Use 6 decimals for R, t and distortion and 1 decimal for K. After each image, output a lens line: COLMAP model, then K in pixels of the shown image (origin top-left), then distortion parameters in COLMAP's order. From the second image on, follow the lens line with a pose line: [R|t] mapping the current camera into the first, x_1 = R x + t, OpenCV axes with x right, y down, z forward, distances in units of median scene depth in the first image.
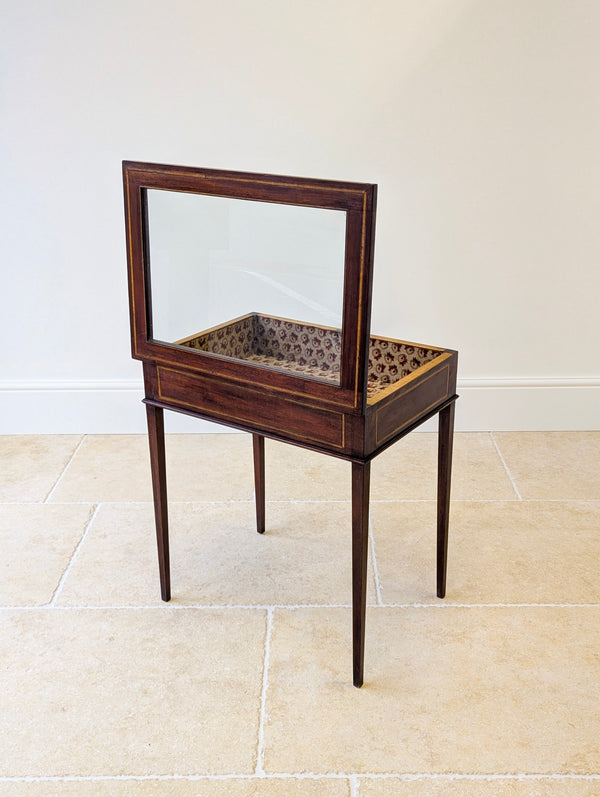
lens RADIAL K [[874.1, 0, 302.3], [0, 874.1, 454.3], [0, 0, 1]] dist [0.050499, -0.018967]
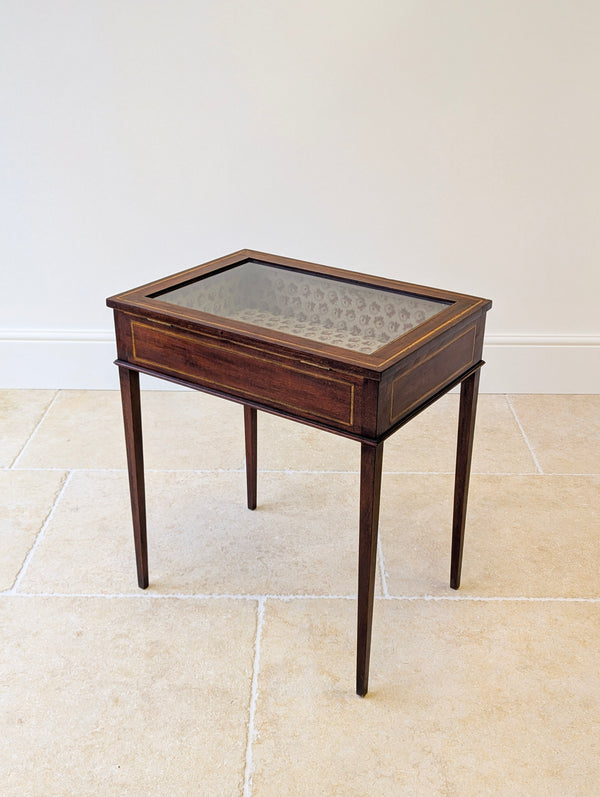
lens RADIAL K [[874.1, 0, 302.3], [0, 874.1, 454.3], [0, 0, 1]] dist [0.050499, -0.018967]
pose [[0.999845, 0.015191, 0.008908, -0.005592], [-0.015737, 0.997778, 0.064745, -0.027148], [-0.007905, -0.064875, 0.997862, 0.129386]]
